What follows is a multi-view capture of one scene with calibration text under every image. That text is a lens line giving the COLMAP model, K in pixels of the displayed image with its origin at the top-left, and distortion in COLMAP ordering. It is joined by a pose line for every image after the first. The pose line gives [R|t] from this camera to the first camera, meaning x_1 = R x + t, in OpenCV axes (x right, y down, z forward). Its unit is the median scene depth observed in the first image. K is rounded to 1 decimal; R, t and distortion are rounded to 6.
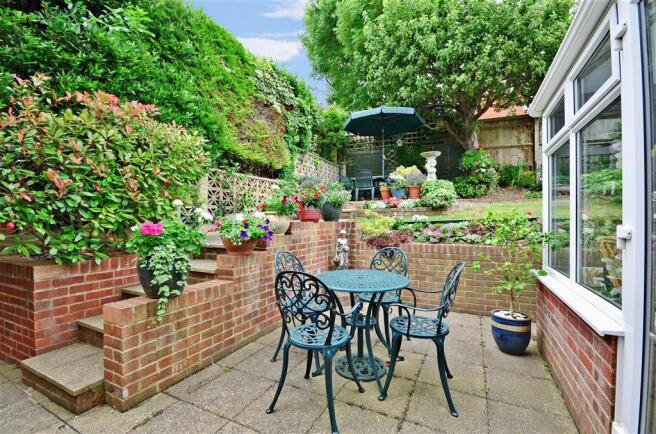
lens RADIAL K [[293.1, 0, 325.6], [0, 293.1, 216.4], [0, 0, 1]] dist [-0.002302, -0.000218]
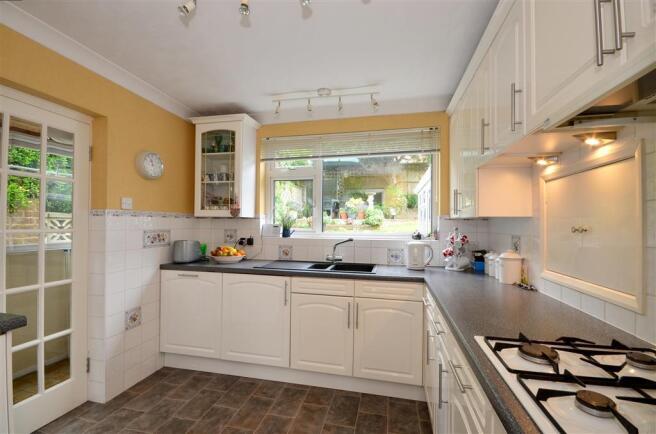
lens RADIAL K [[293.1, 0, 325.6], [0, 293.1, 220.8], [0, 0, 1]] dist [-0.002302, -0.000218]
pose [[0.968662, 0.016059, 0.247864, -0.293813], [-0.016872, 0.999857, 0.001154, -0.045533], [-0.247810, -0.005300, 0.968794, -0.549150]]
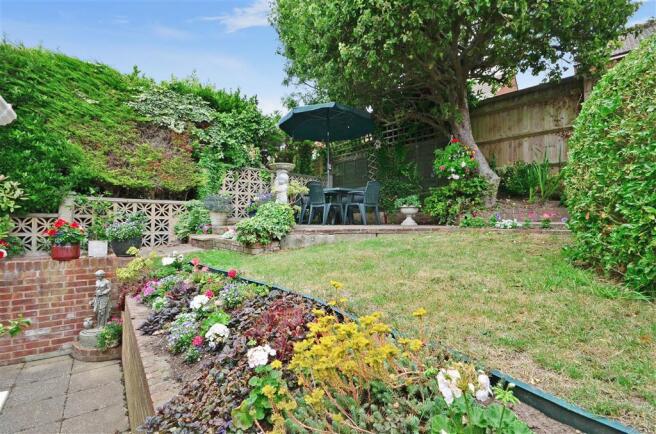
lens RADIAL K [[293.1, 0, 328.2], [0, 293.1, 219.5], [0, 0, 1]] dist [-0.002302, -0.000218]
pose [[0.902434, 0.007533, -0.430762, 0.727150], [-0.007776, 0.999969, 0.001196, -0.076725], [0.430757, 0.002270, 0.902465, 0.360308]]
